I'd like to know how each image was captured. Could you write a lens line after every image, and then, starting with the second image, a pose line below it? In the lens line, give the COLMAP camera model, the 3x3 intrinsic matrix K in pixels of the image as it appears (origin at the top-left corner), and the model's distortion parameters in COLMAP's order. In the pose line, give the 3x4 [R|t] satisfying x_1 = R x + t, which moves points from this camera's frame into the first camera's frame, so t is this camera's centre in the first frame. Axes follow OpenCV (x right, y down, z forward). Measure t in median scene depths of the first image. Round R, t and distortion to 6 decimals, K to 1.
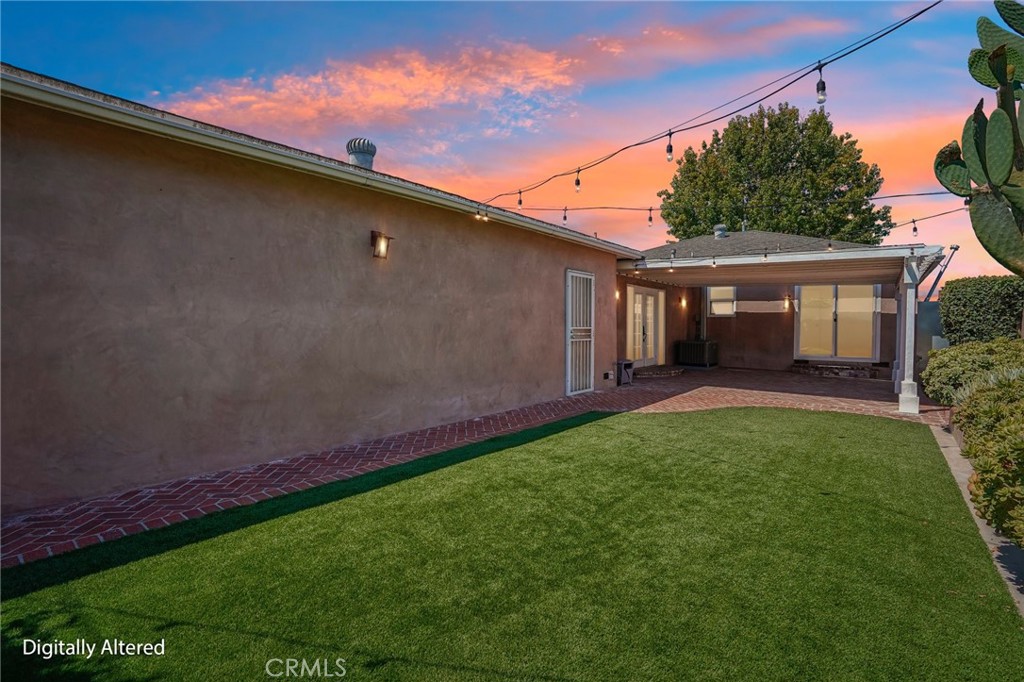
lens RADIAL K [[475.0, 0, 513.2], [0, 475.0, 337.9], [0, 0, 1]] dist [-0.063462, 0.020511]
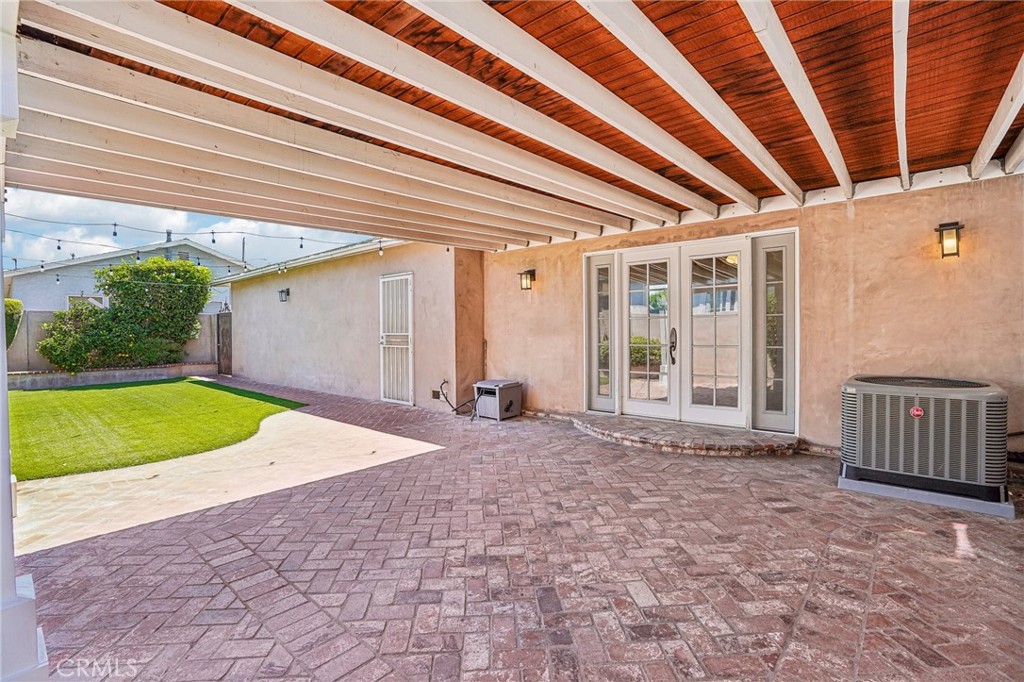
lens RADIAL K [[475.0, 0, 506.6], [0, 475.0, 337.0], [0, 0, 1]] dist [-0.063462, 0.020511]
pose [[-0.056539, 0.004496, -0.998390, 0.778325], [-0.023449, 0.999708, 0.005829, -0.018136], [0.998125, 0.023741, -0.056417, 0.924323]]
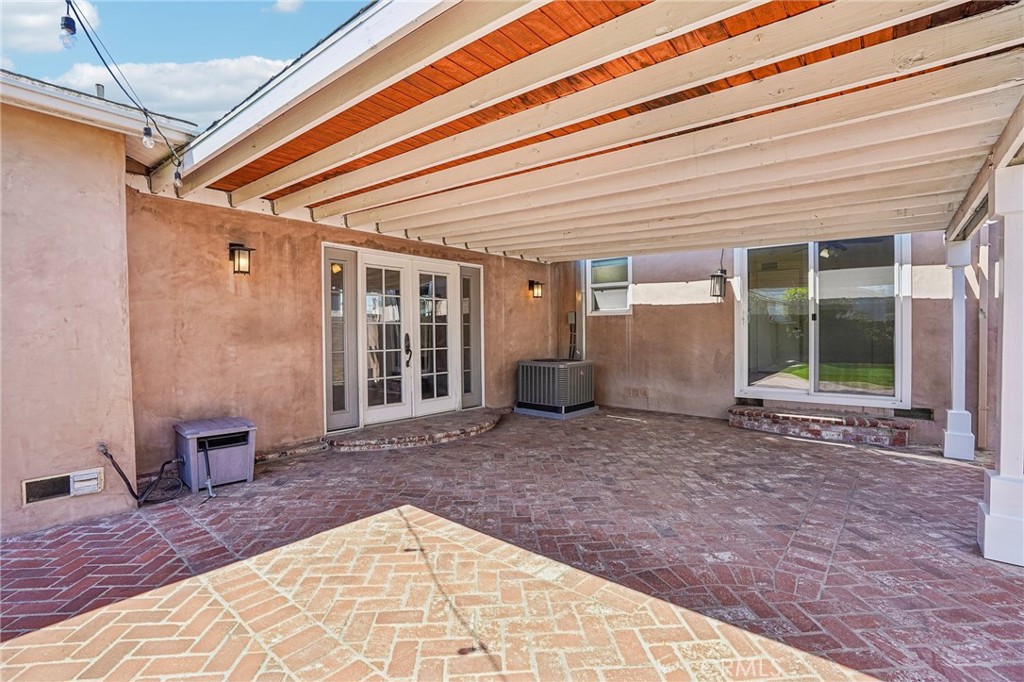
lens RADIAL K [[475.0, 0, 522.9], [0, 475.0, 337.2], [0, 0, 1]] dist [-0.063462, 0.020511]
pose [[0.999771, -0.011586, -0.017990, 0.425911], [0.011275, 0.999787, -0.017274, -0.013423], [0.018187, 0.017067, 0.999689, 0.544290]]
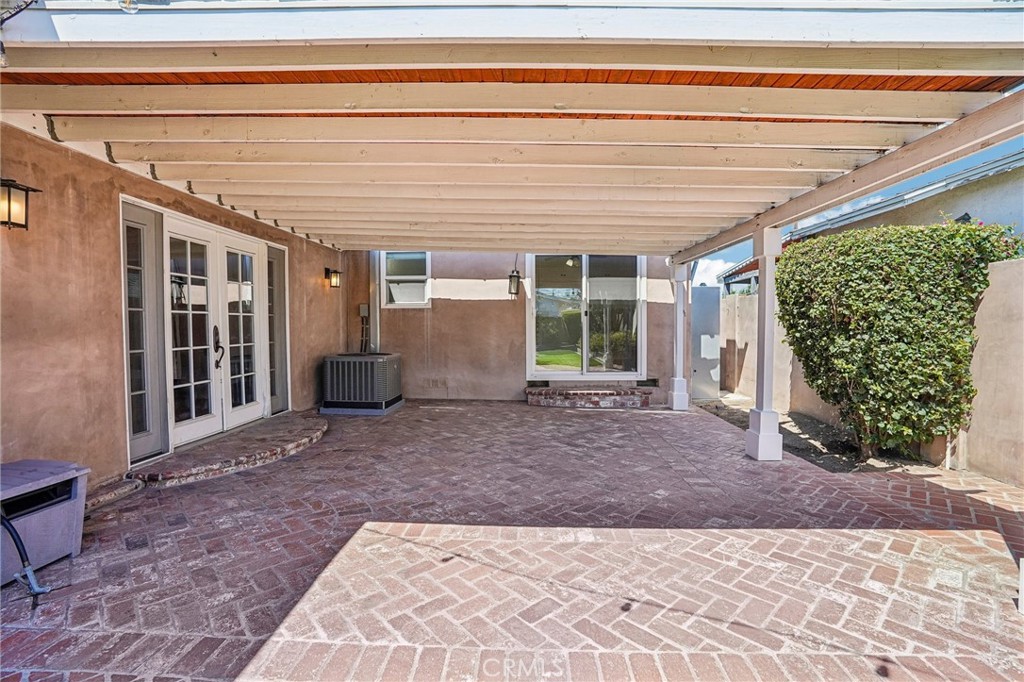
lens RADIAL K [[475.0, 0, 510.1], [0, 475.0, 337.5], [0, 0, 1]] dist [-0.063462, 0.020511]
pose [[0.802325, -0.023580, 0.596421, 0.255129], [0.022974, 0.999699, 0.008619, -0.015497], [-0.596445, 0.006787, 0.802625, 0.588369]]
